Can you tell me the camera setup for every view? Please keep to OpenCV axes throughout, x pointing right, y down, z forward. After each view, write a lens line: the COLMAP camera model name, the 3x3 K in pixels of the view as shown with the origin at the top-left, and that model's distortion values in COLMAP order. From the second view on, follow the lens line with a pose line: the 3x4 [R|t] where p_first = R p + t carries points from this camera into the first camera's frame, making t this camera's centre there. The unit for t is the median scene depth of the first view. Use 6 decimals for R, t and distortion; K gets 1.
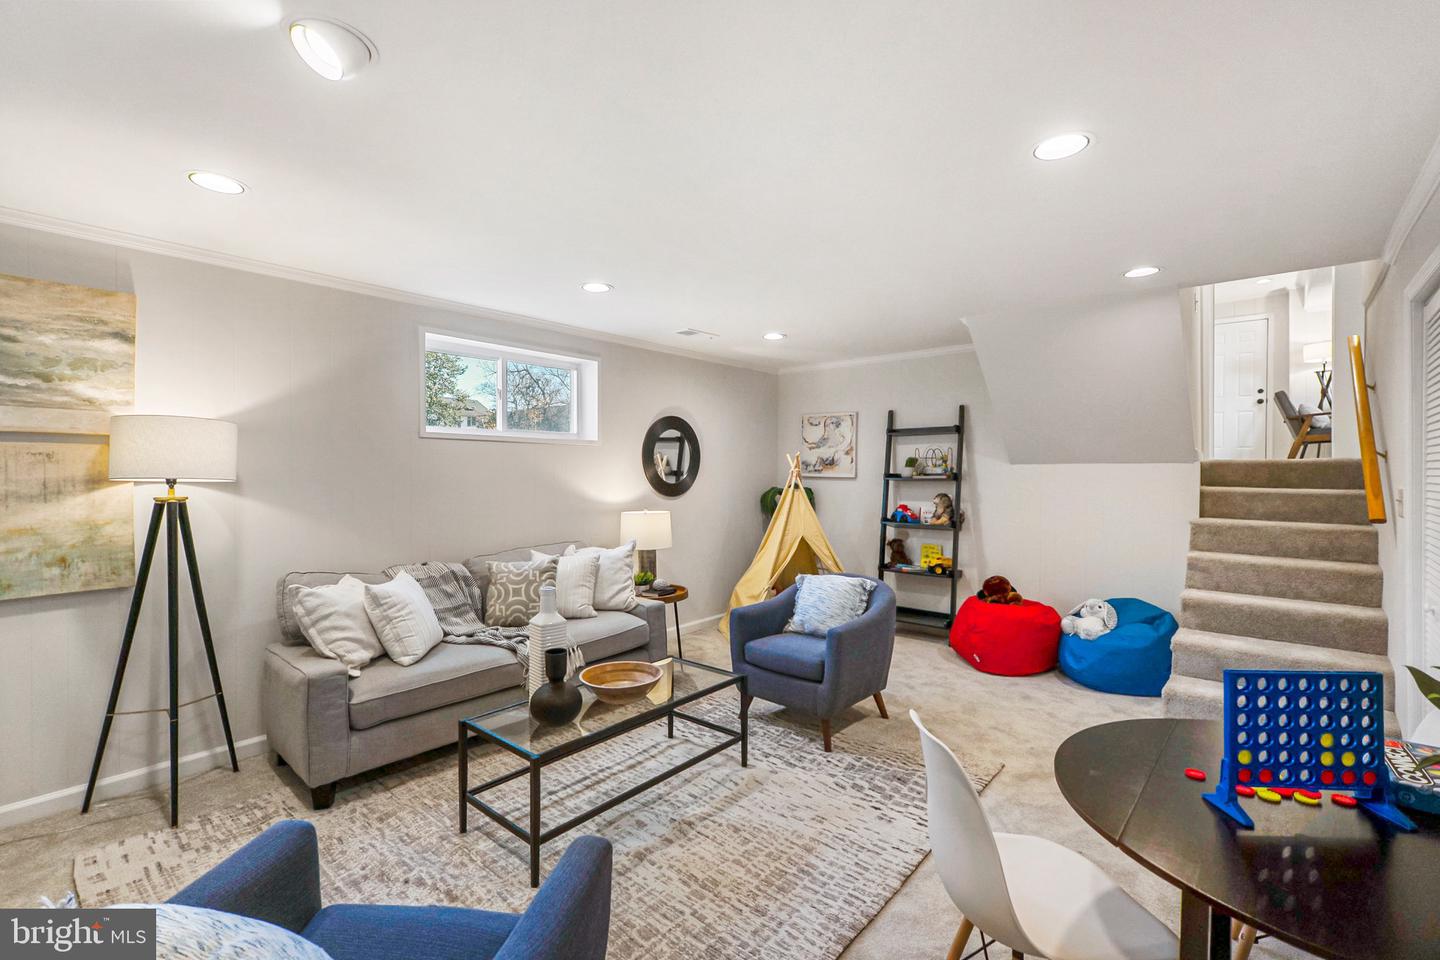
lens RADIAL K [[627.9, 0, 715.3], [0, 627.9, 472.3], [0, 0, 1]] dist [-0.010050, -0.000289]
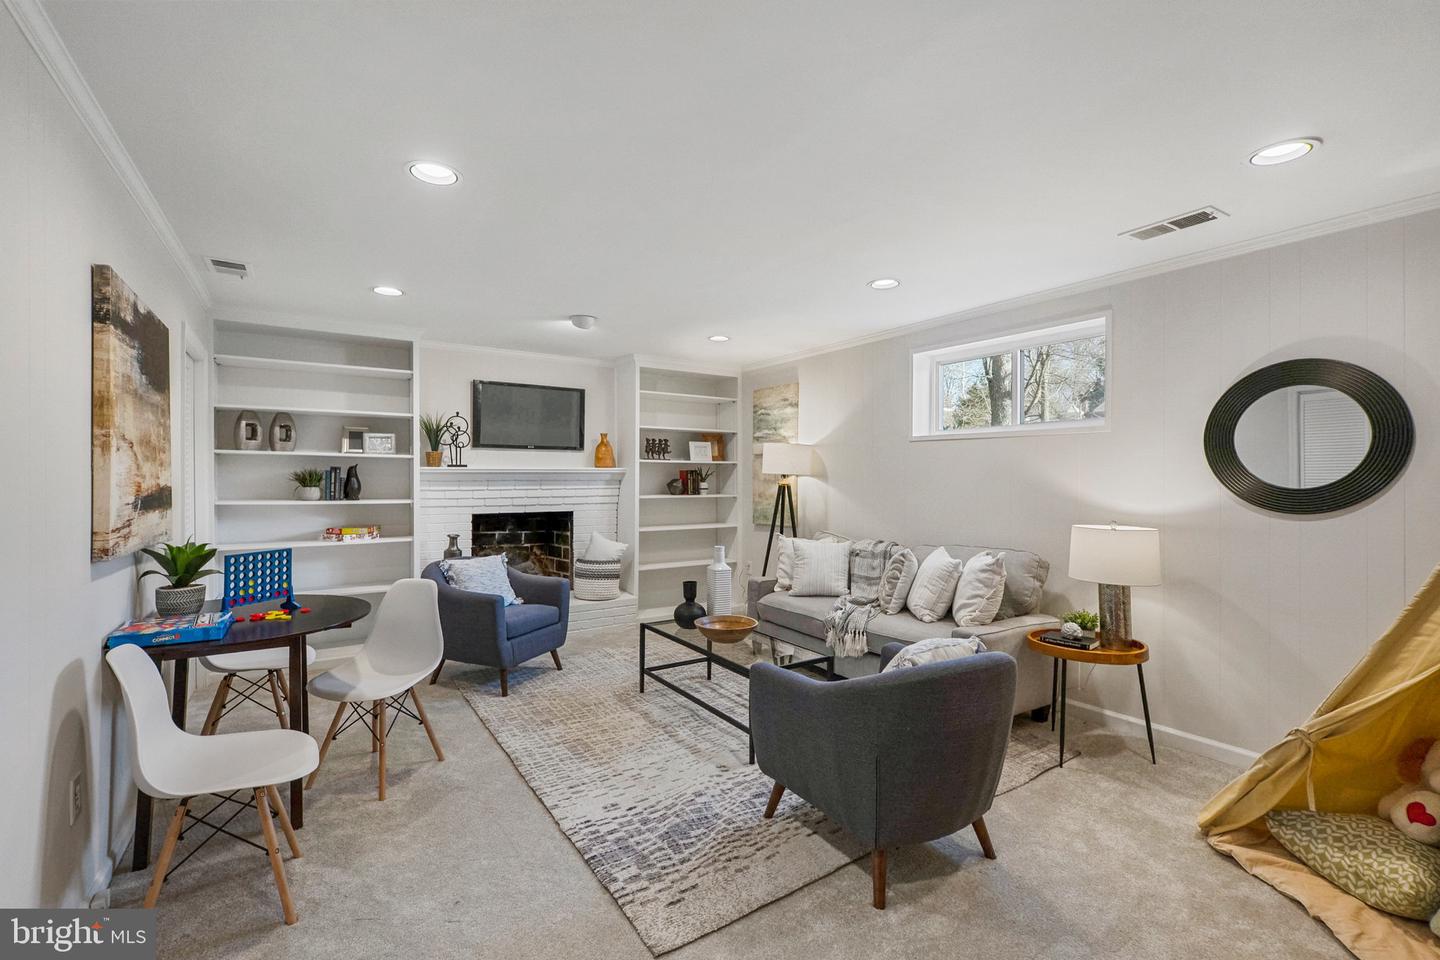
lens RADIAL K [[627.9, 0, 715.6], [0, 627.9, 480.3], [0, 0, 1]] dist [-0.010050, -0.000289]
pose [[-0.274115, 0.002823, -0.961693, 1.142167], [-0.009017, 0.999944, 0.005505, 0.021949], [0.961655, 0.010181, -0.274075, 1.373561]]
